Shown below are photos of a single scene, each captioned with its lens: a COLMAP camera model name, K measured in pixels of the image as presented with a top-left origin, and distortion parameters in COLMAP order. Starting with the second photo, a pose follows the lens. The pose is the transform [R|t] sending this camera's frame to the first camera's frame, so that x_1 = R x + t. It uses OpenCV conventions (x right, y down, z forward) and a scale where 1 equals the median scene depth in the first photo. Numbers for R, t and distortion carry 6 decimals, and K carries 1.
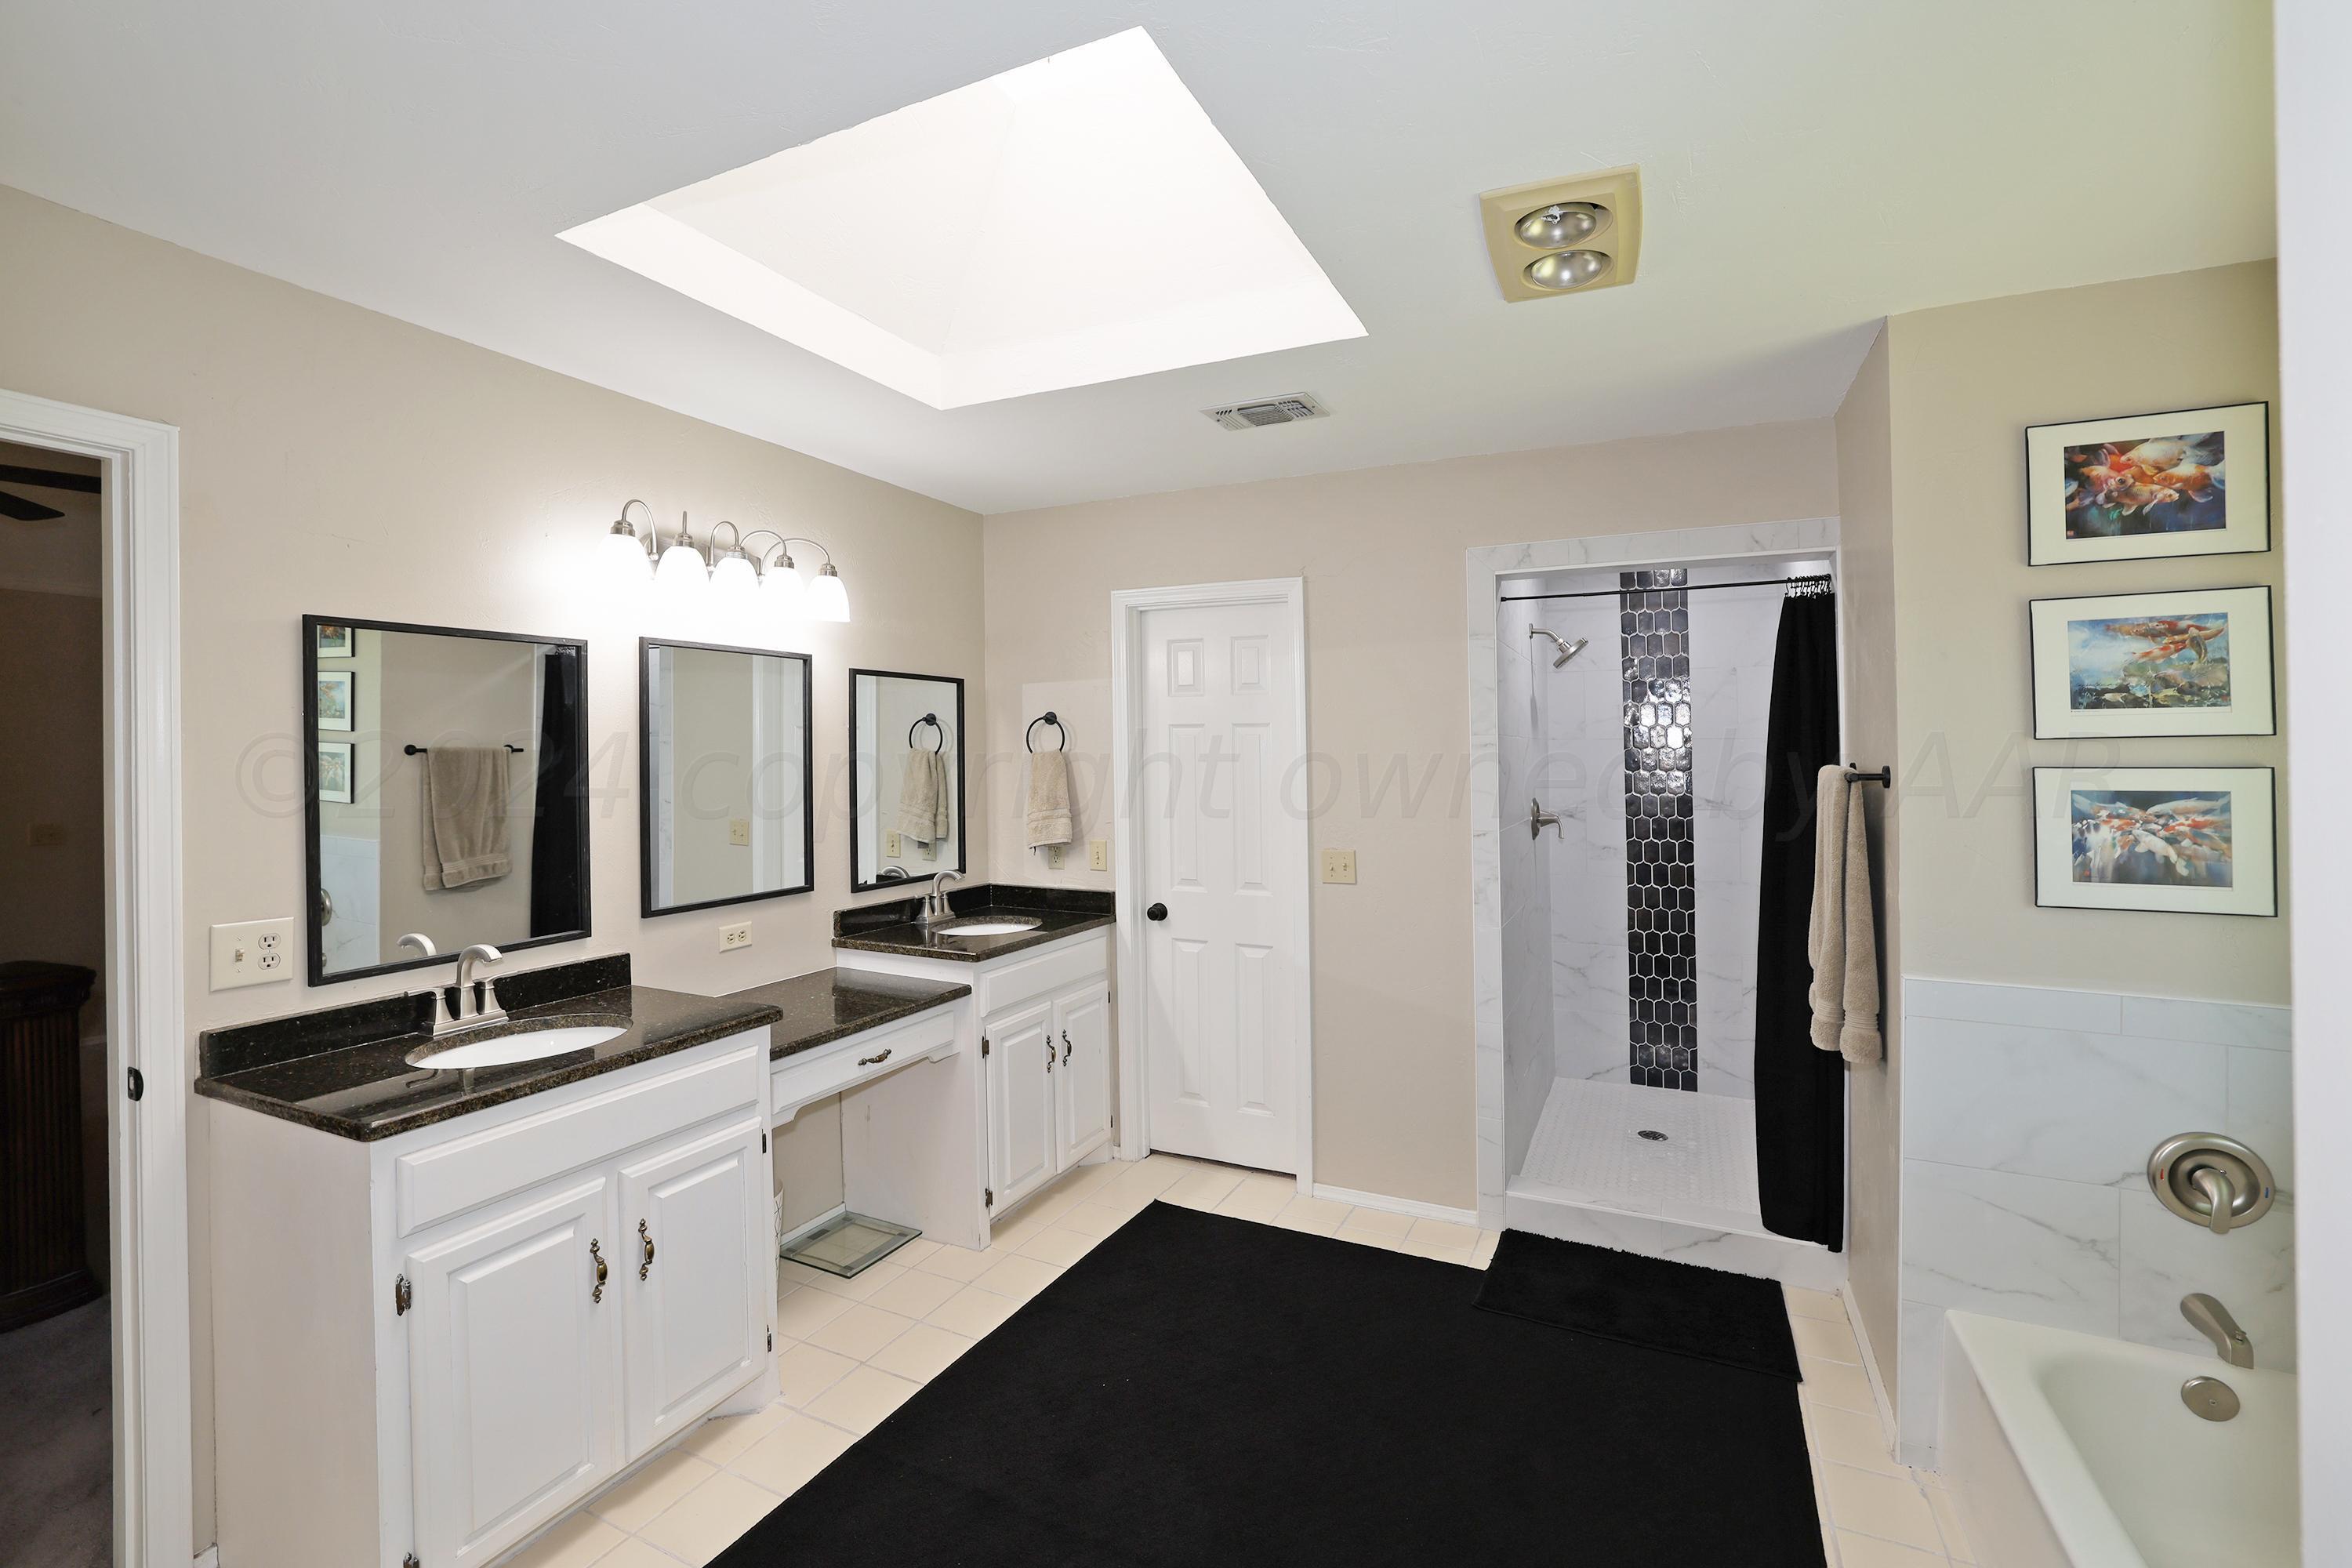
lens RADIAL K [[1073.8, 0, 1150.8], [0, 1073.8, 747.3], [0, 0, 1]] dist [-0.038369, 0.007284]
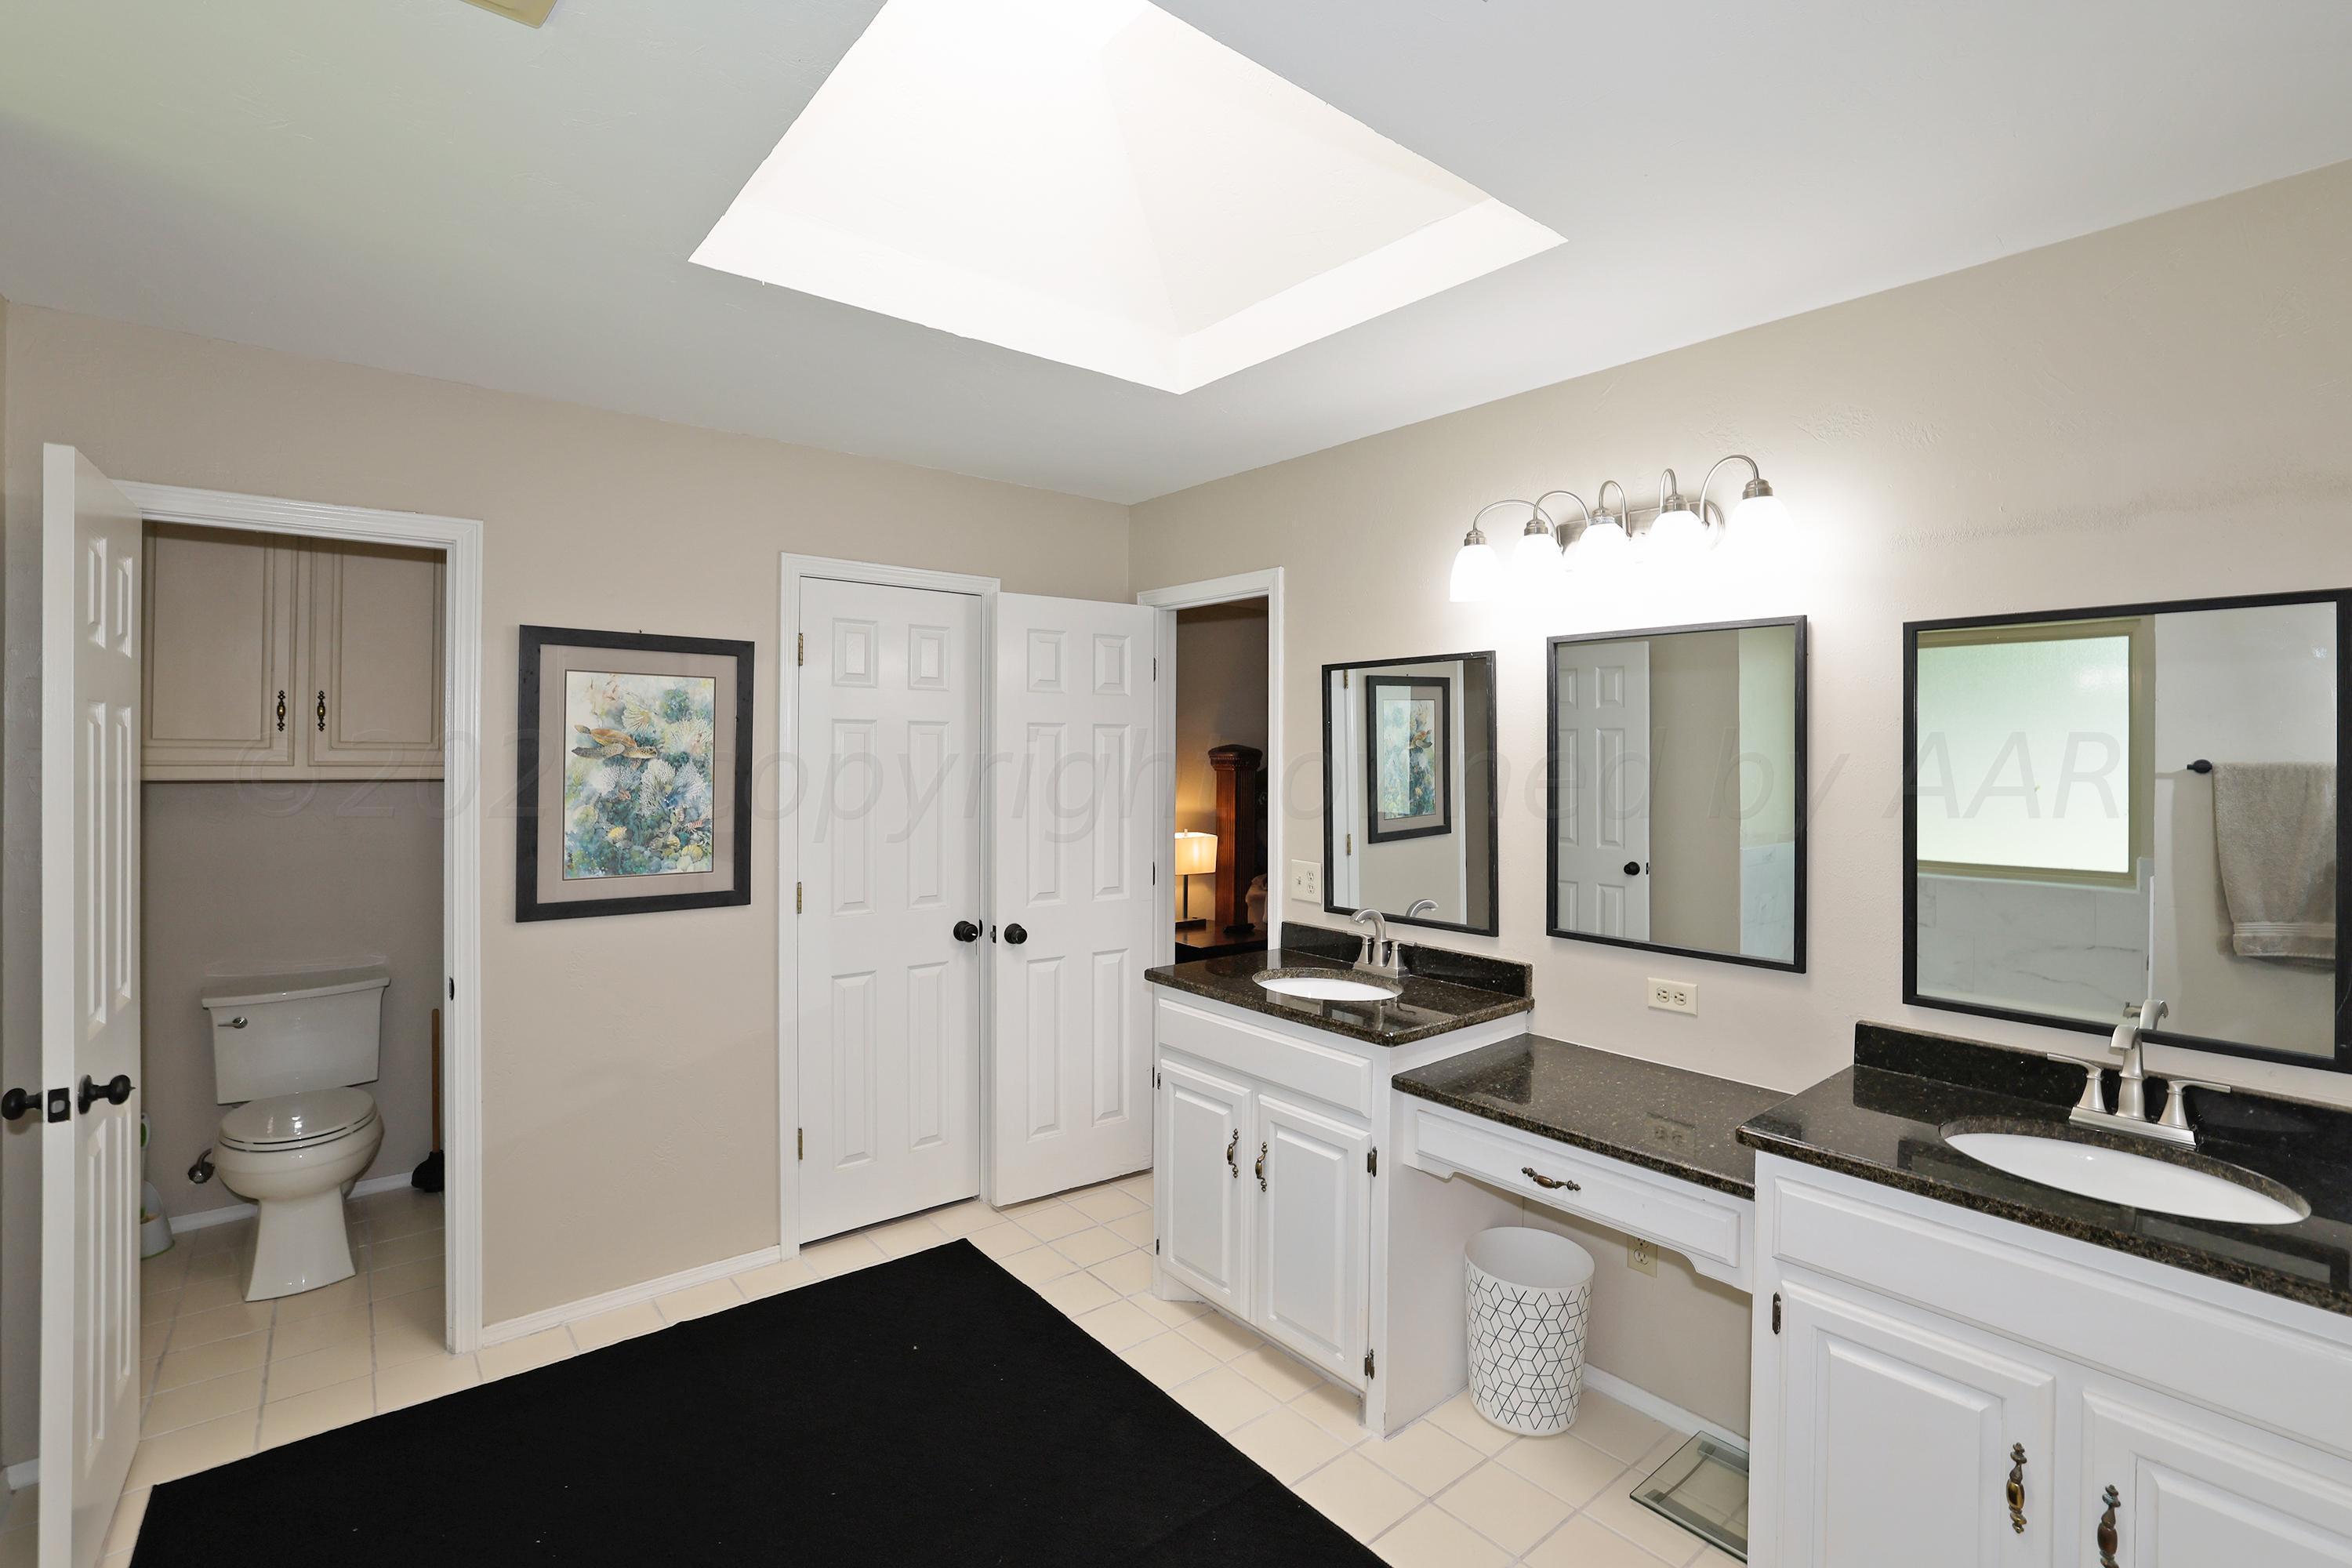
lens RADIAL K [[1073.8, 0, 1175.1], [0, 1073.8, 777.7], [0, 0, 1]] dist [-0.038369, 0.007284]
pose [[-0.420439, 0.014885, -0.907199, 0.498801], [-0.010282, 0.999723, 0.021168, 0.004168], [0.907262, 0.018228, -0.420170, 1.054849]]
